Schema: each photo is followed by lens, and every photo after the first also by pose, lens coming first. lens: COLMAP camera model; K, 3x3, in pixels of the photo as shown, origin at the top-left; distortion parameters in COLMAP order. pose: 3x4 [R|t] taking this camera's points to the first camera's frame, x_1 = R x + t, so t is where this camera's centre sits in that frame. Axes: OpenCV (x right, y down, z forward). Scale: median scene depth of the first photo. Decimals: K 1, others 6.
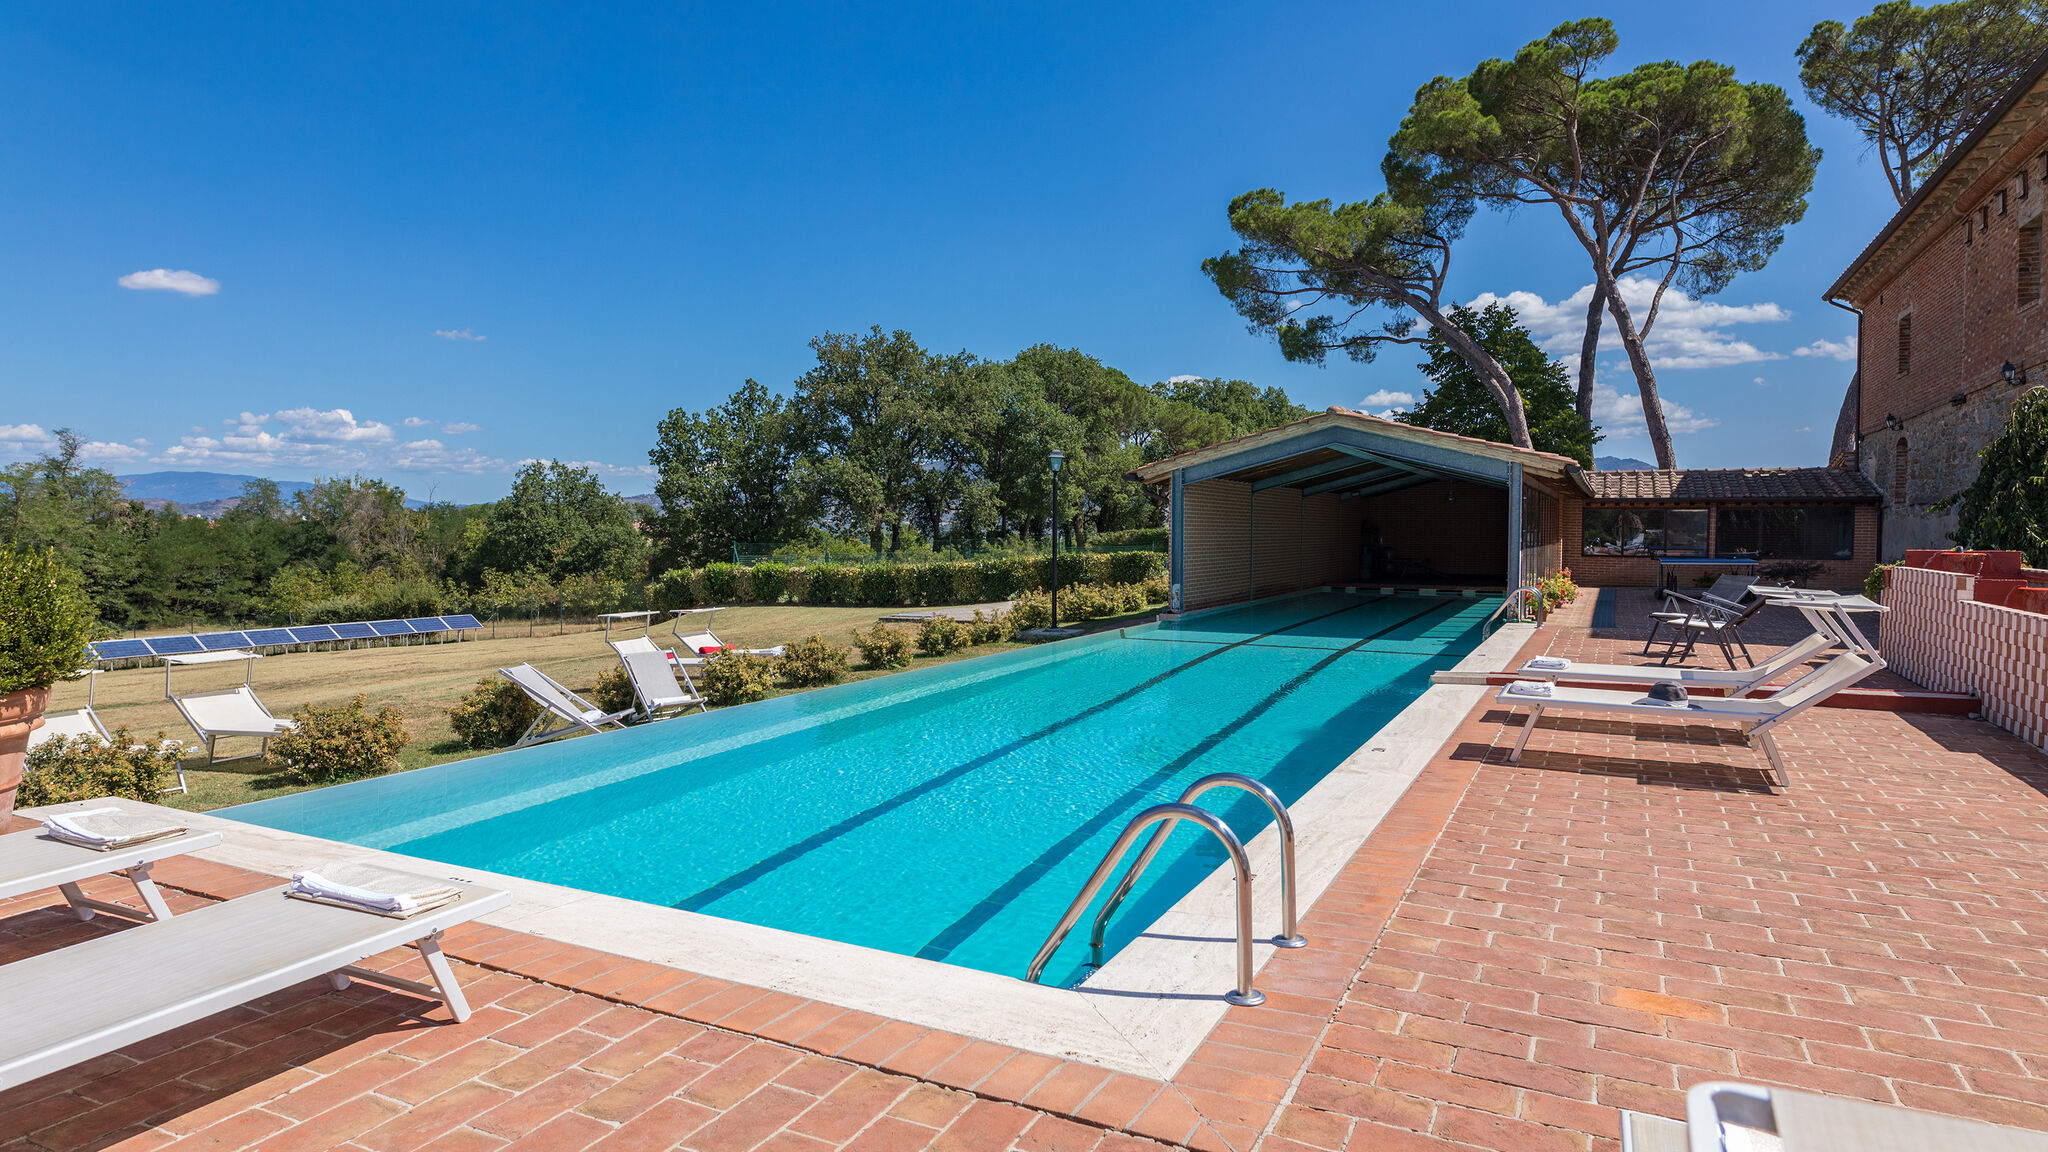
lens RADIAL K [[1191.6, 0, 1024.0], [0, 1191.6, 576.0], [0, 0, 1]] dist [0.001377, -0.002526]
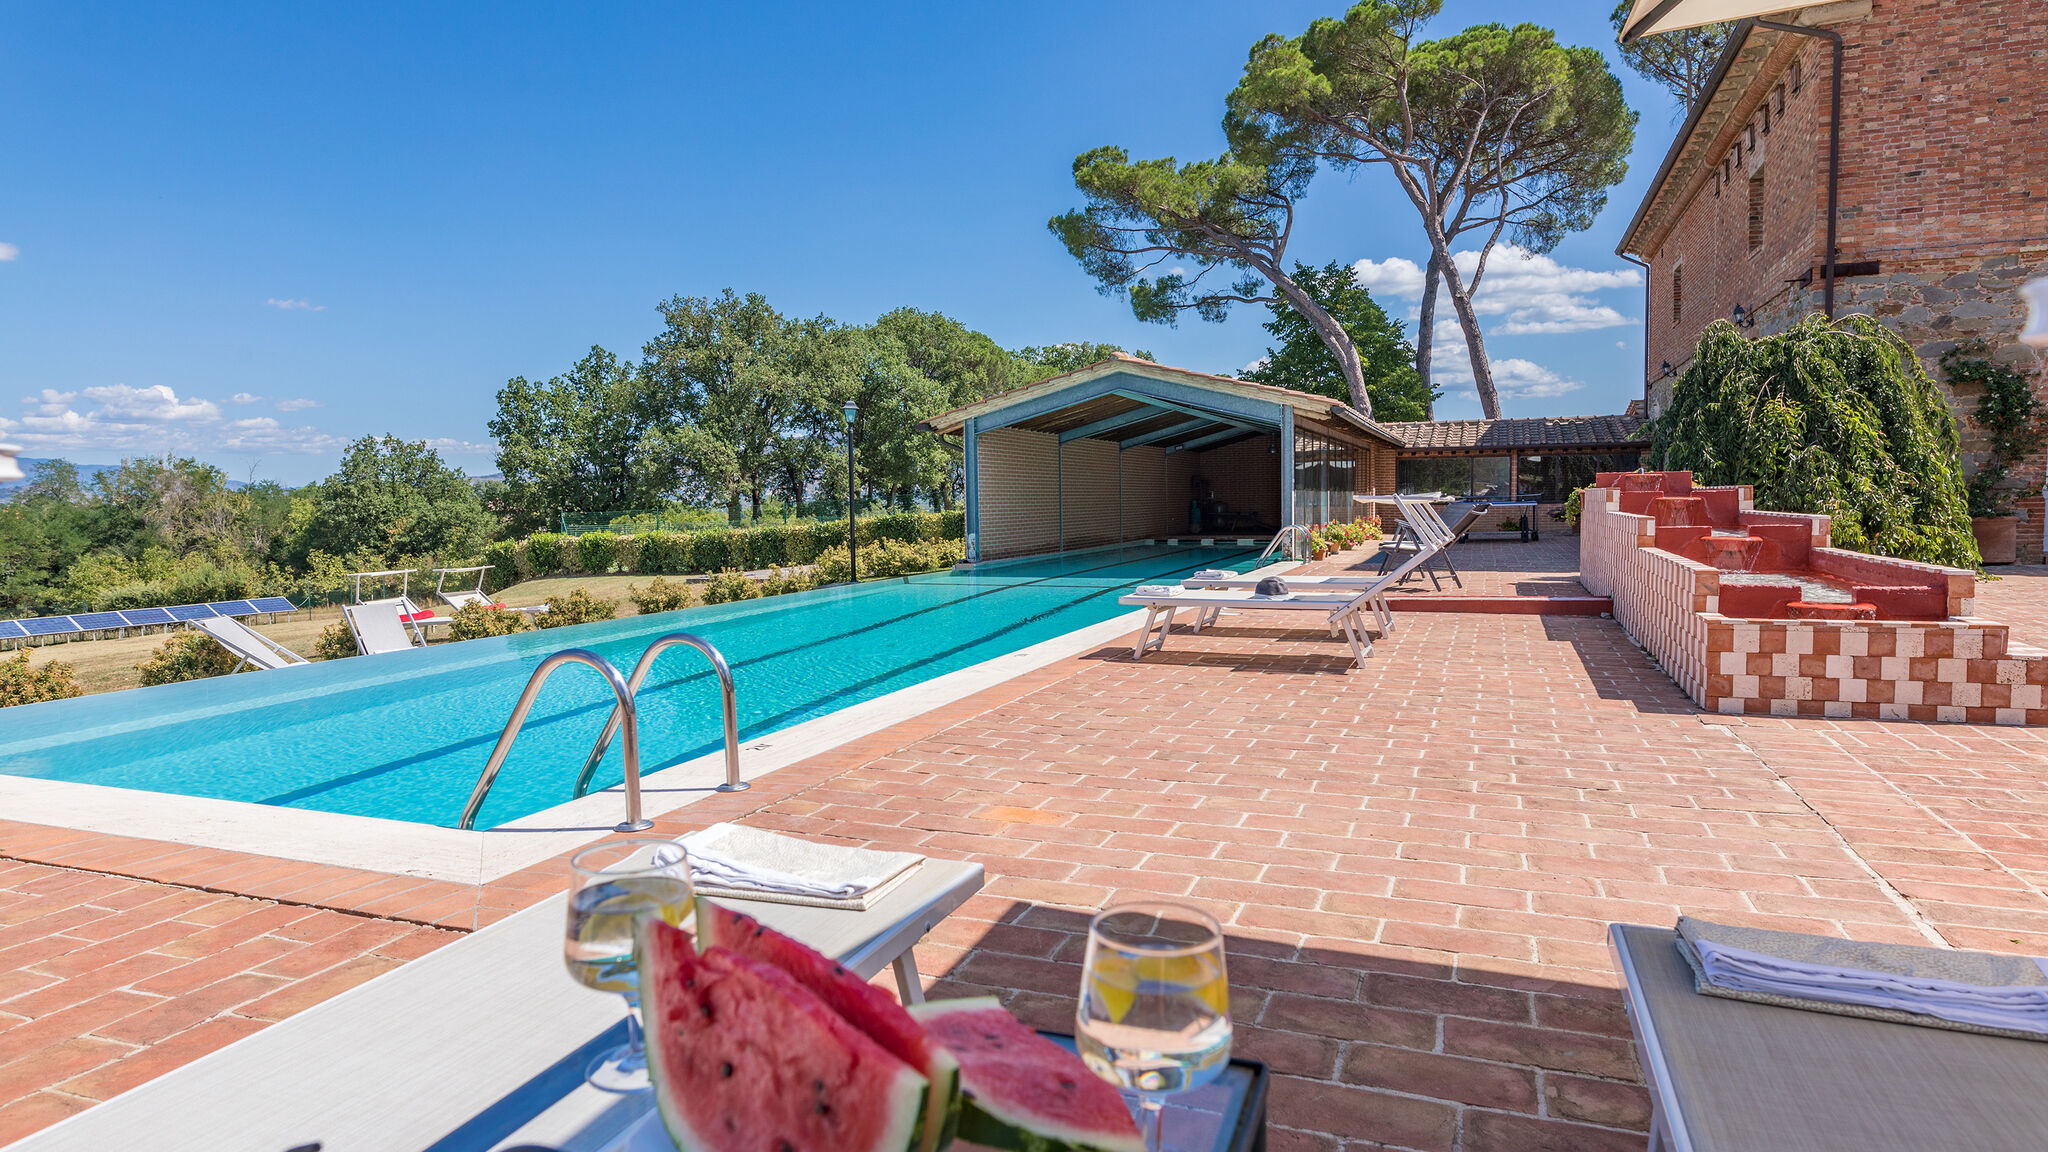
lens RADIAL K [[1215.1, 0, 1027.3], [0, 1215.1, 573.7], [0, 0, 1]] dist [0.001345, -0.002002]
pose [[0.995031, -0.024662, 0.096461, 0.027463], [0.022663, 0.999506, 0.021760, 0.007047], [-0.096950, -0.019466, 0.995099, -0.007064]]
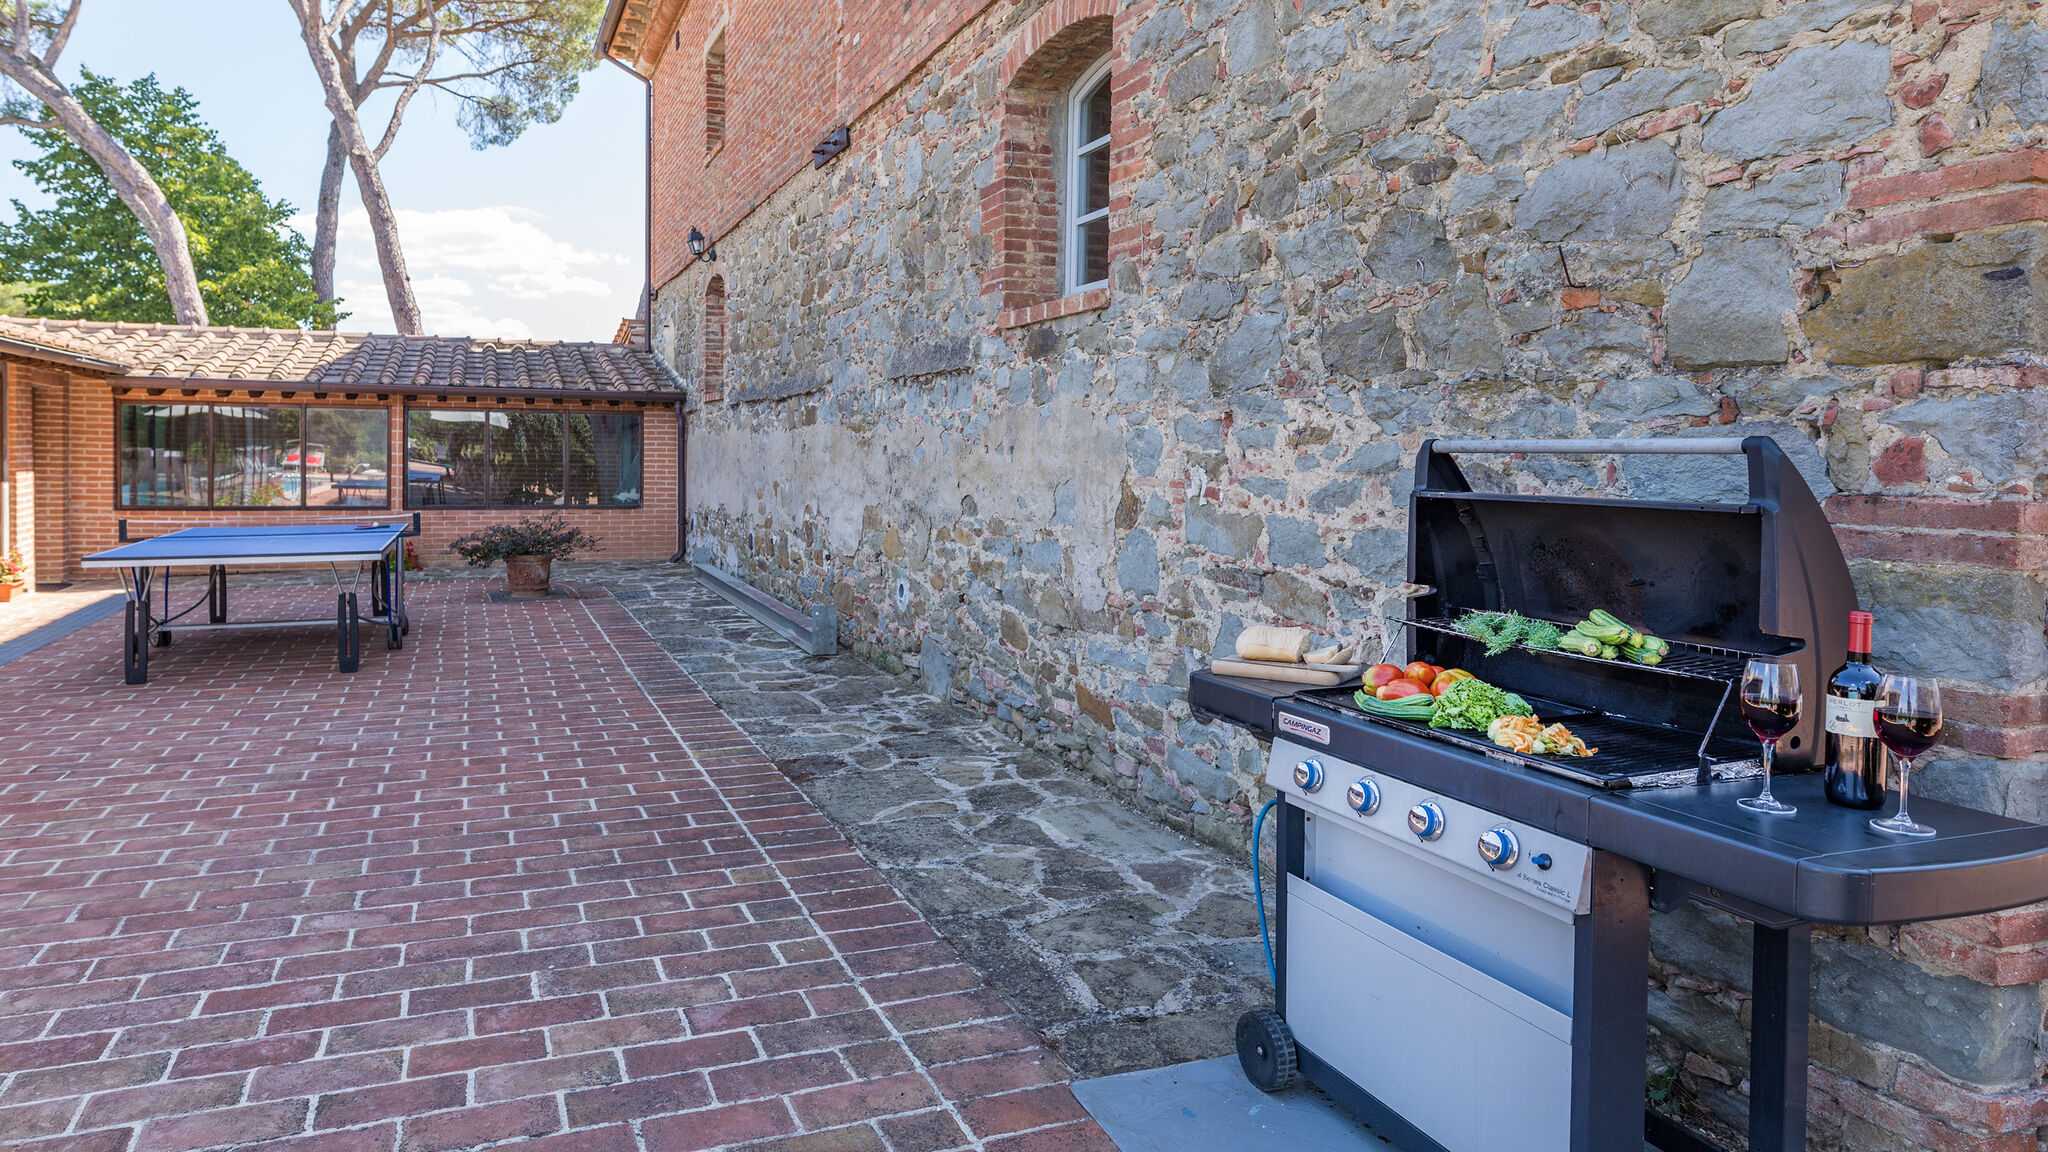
lens RADIAL K [[1227.7, 0, 960.4], [0, 1227.7, 471.9], [0, 0, 1]] dist [0.000591, 0.000382]
pose [[0.666175, -0.007467, 0.745758, 0.189838], [0.021037, 0.999740, -0.008782, -0.011323], [-0.745498, 0.021538, 0.666159, 0.262759]]
